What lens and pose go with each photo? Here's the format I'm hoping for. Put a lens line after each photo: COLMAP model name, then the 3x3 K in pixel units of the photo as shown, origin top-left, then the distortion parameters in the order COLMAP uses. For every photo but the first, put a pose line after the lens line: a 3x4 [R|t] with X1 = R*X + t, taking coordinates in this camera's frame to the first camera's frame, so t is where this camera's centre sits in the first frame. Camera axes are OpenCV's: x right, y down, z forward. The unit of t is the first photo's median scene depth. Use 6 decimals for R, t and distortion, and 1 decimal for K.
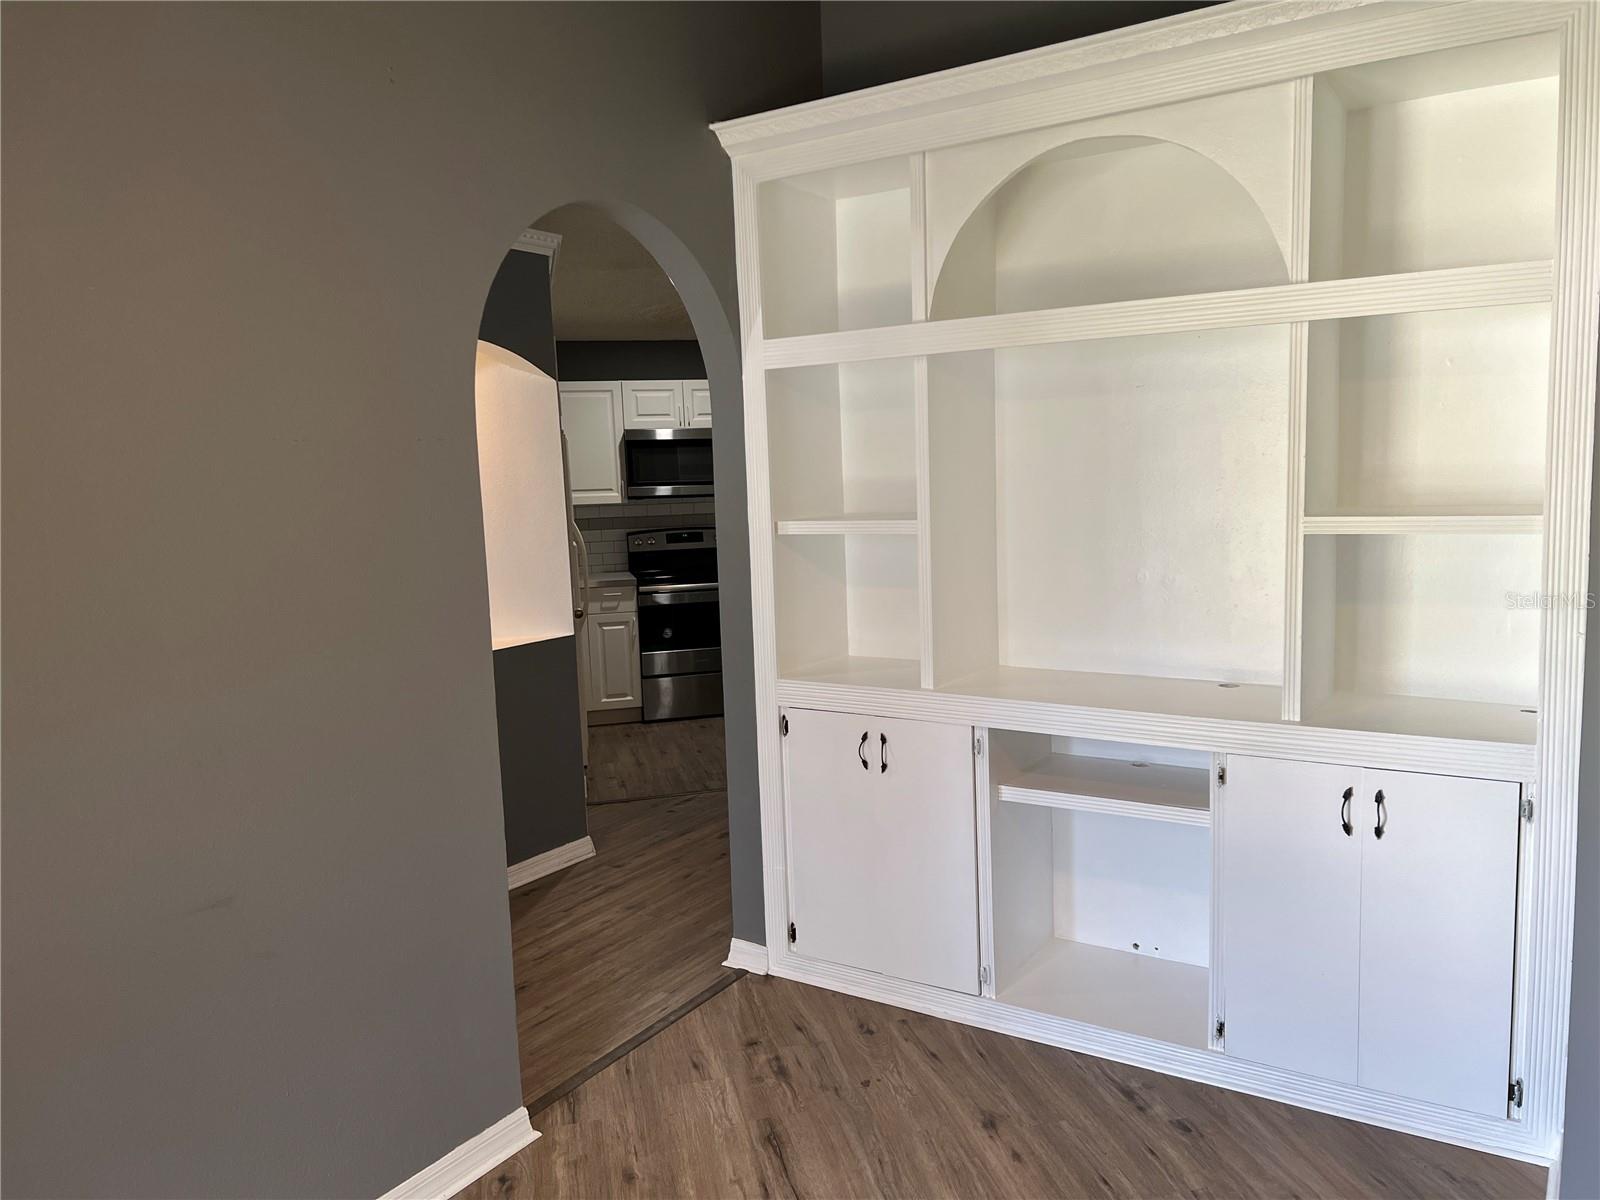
lens RADIAL K [[1204.2, 0, 815.0], [0, 1204.2, 608.3], [0, 0, 1]] dist [0.058689, -0.066769]
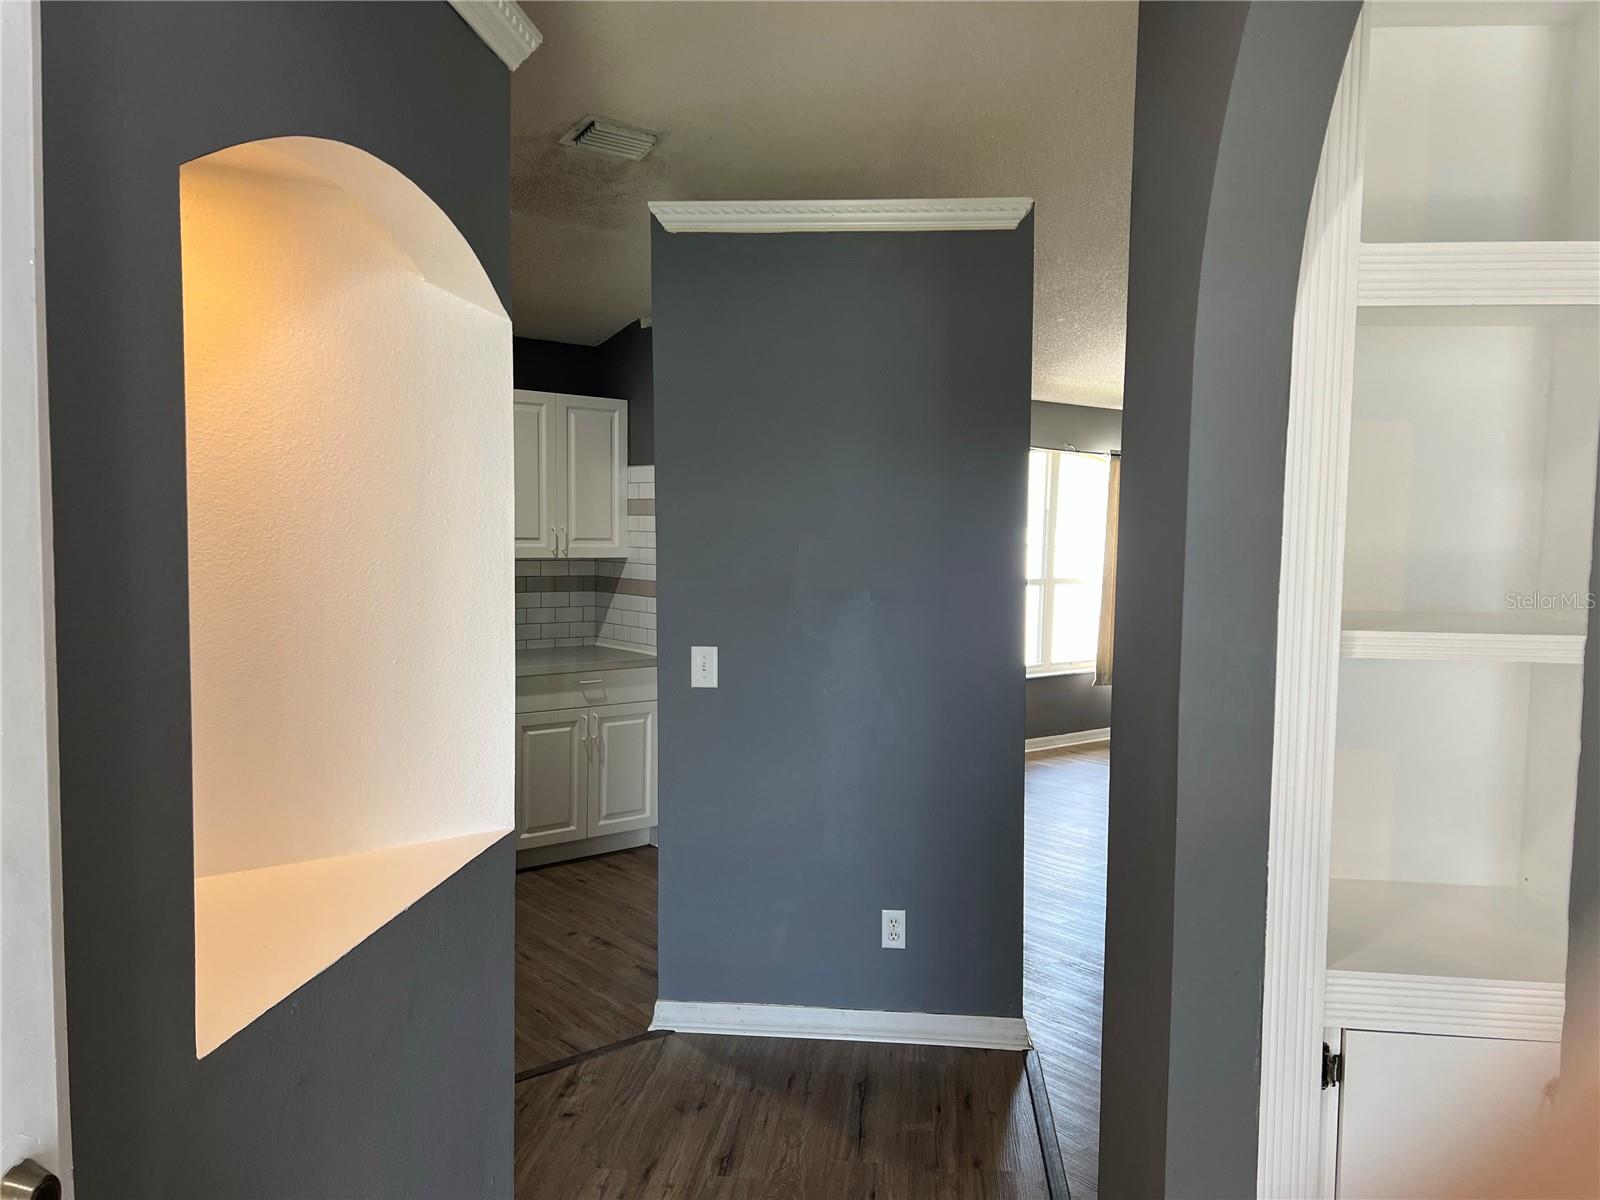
lens RADIAL K [[1204.2, 0, 812.3], [0, 1204.2, 604.3], [0, 0, 1]] dist [0.058689, -0.066769]
pose [[0.892804, 0.022767, 0.449870, -0.201431], [0.003710, 0.998316, -0.057886, -0.026227], [-0.450430, 0.053350, 0.891216, 0.314493]]
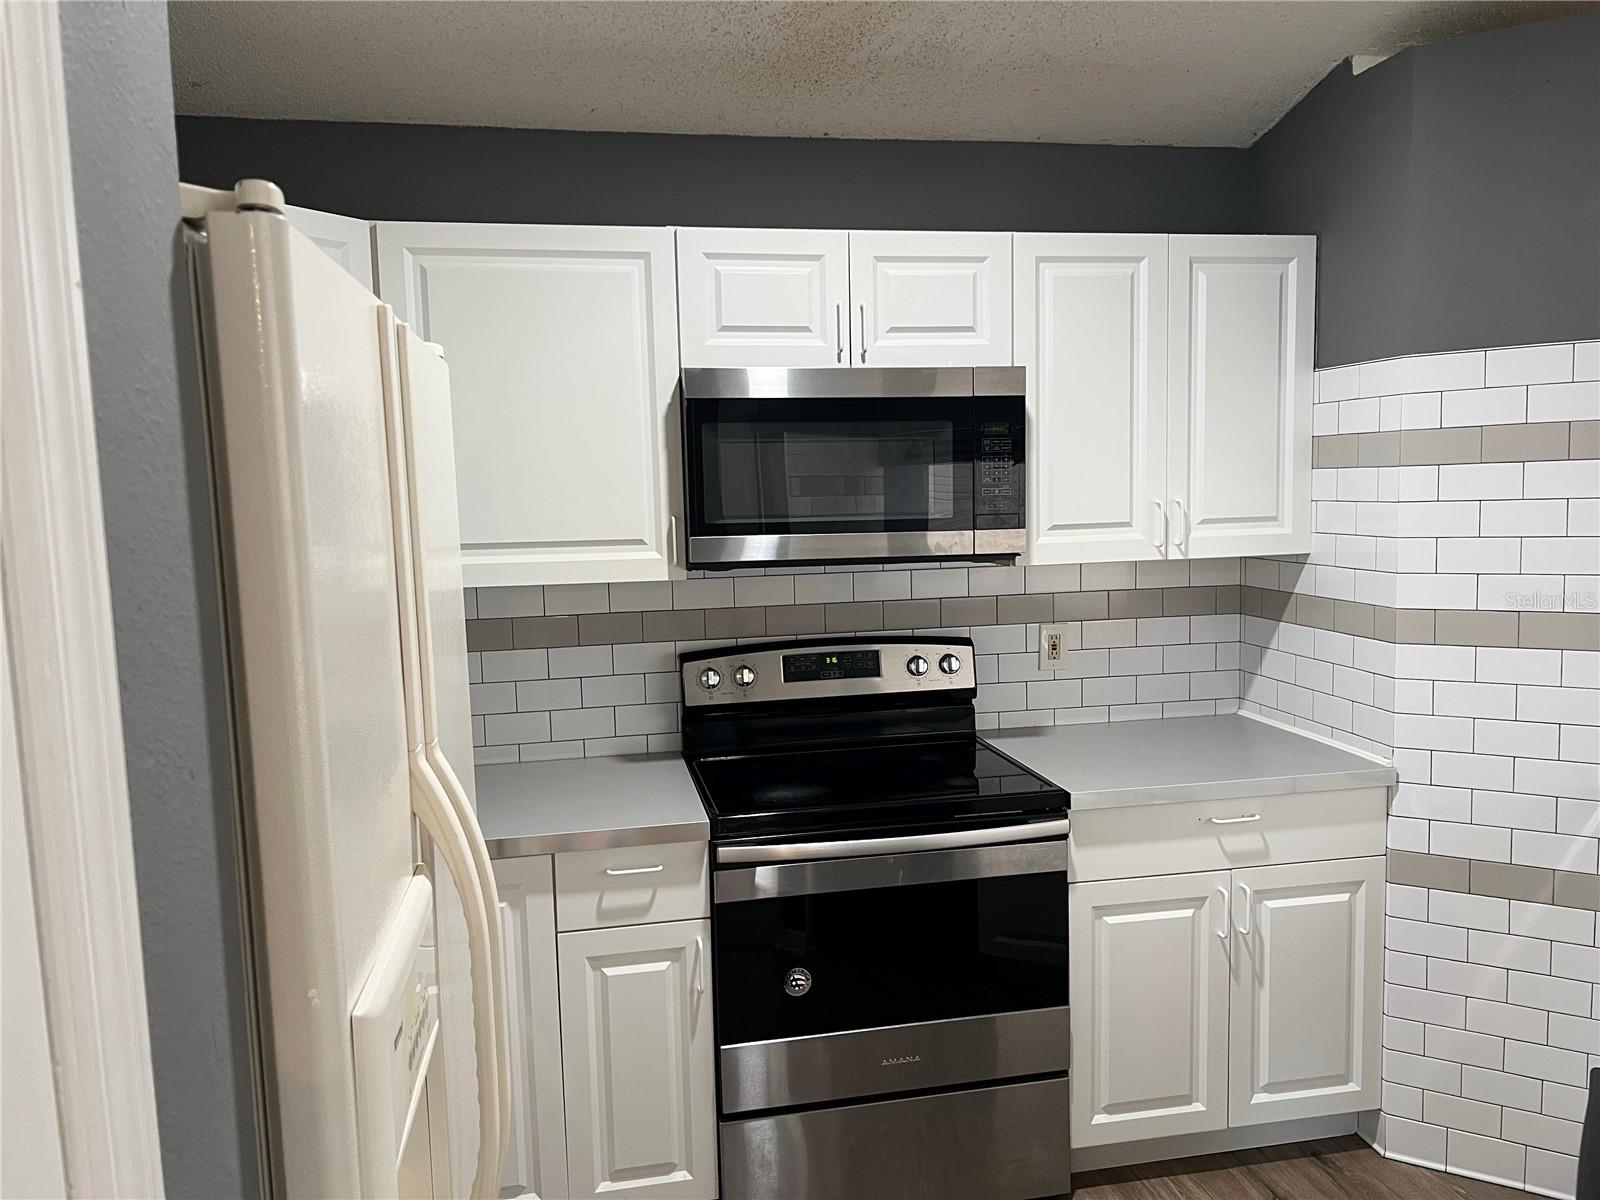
lens RADIAL K [[1204.2, 0, 806.5], [0, 1204.2, 606.9], [0, 0, 1]] dist [0.058689, -0.066769]
pose [[0.999303, 0.017891, -0.032750, -0.109589], [-0.018193, 0.999794, -0.008964, -0.077601], [0.032583, 0.009553, 0.999423, 0.657970]]
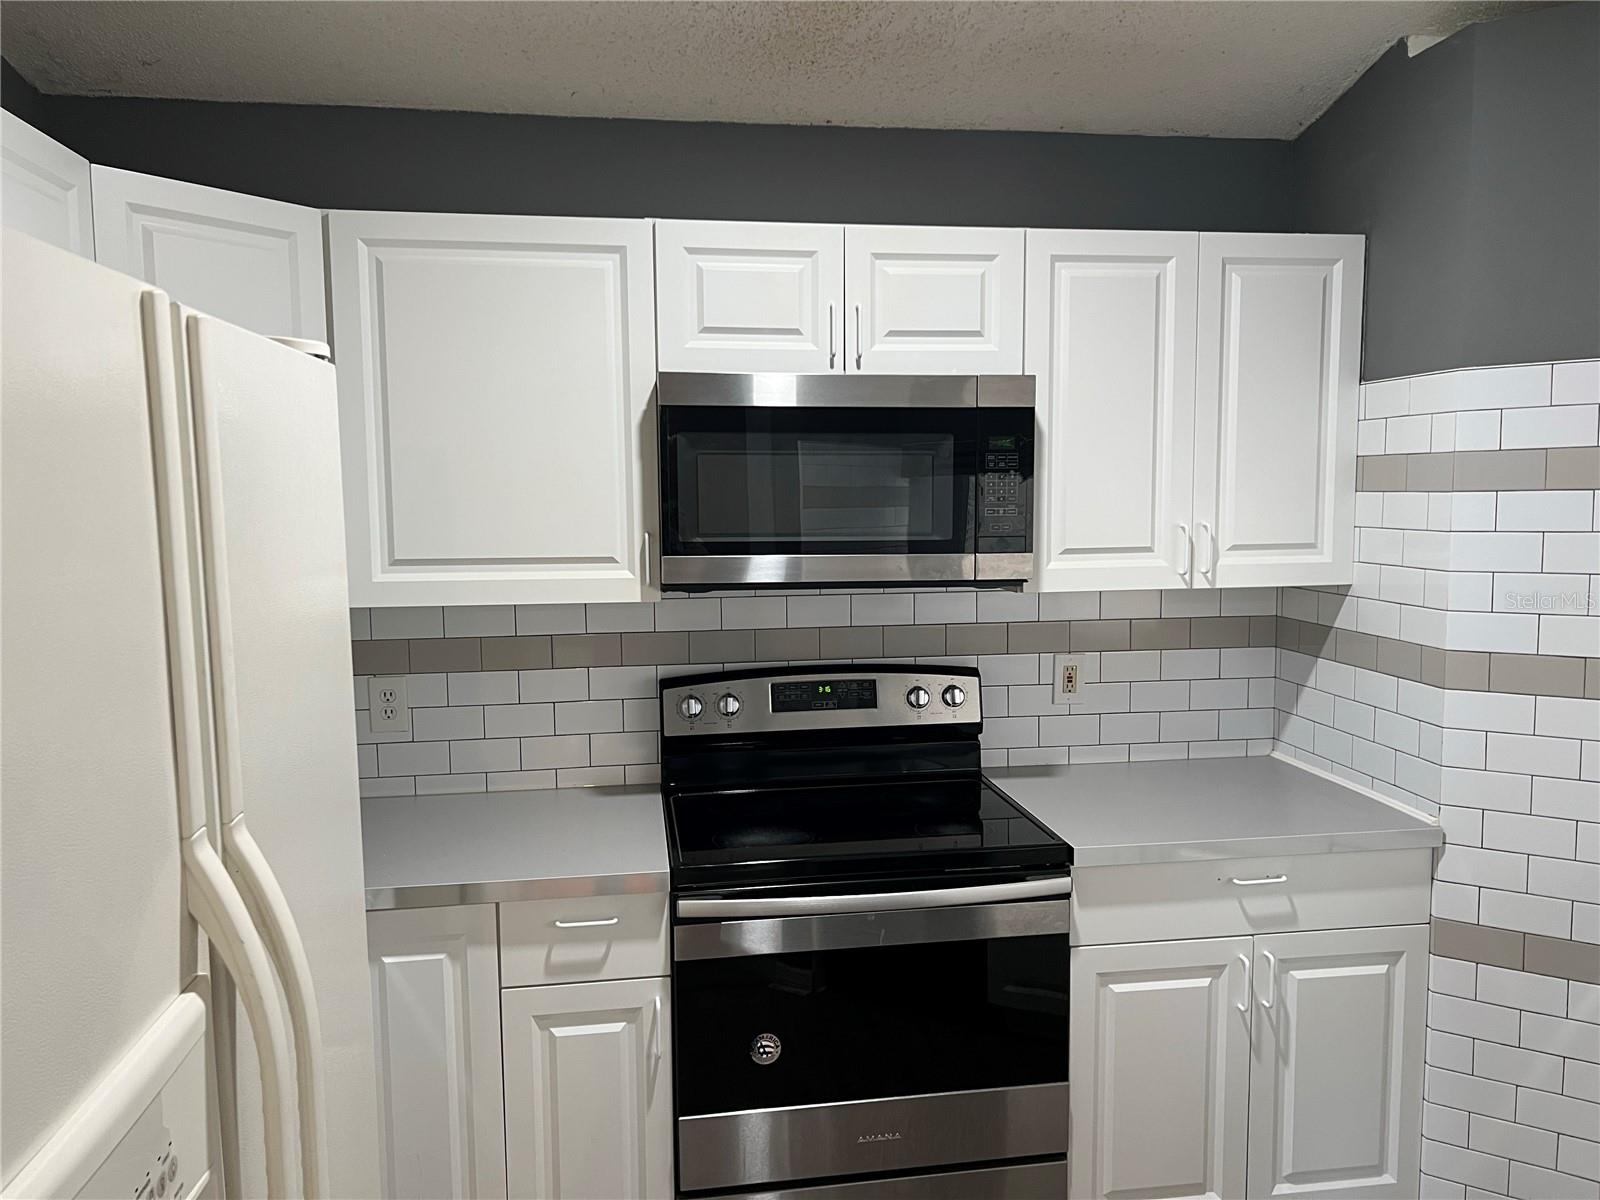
lens RADIAL K [[1204.2, 0, 813.6], [0, 1204.2, 607.1], [0, 0, 1]] dist [0.058689, -0.066769]
pose [[0.996705, 0.037369, -0.071993, -0.091902], [-0.038256, 0.999208, -0.010971, -0.084669], [0.071526, 0.013689, 0.997345, 0.688005]]
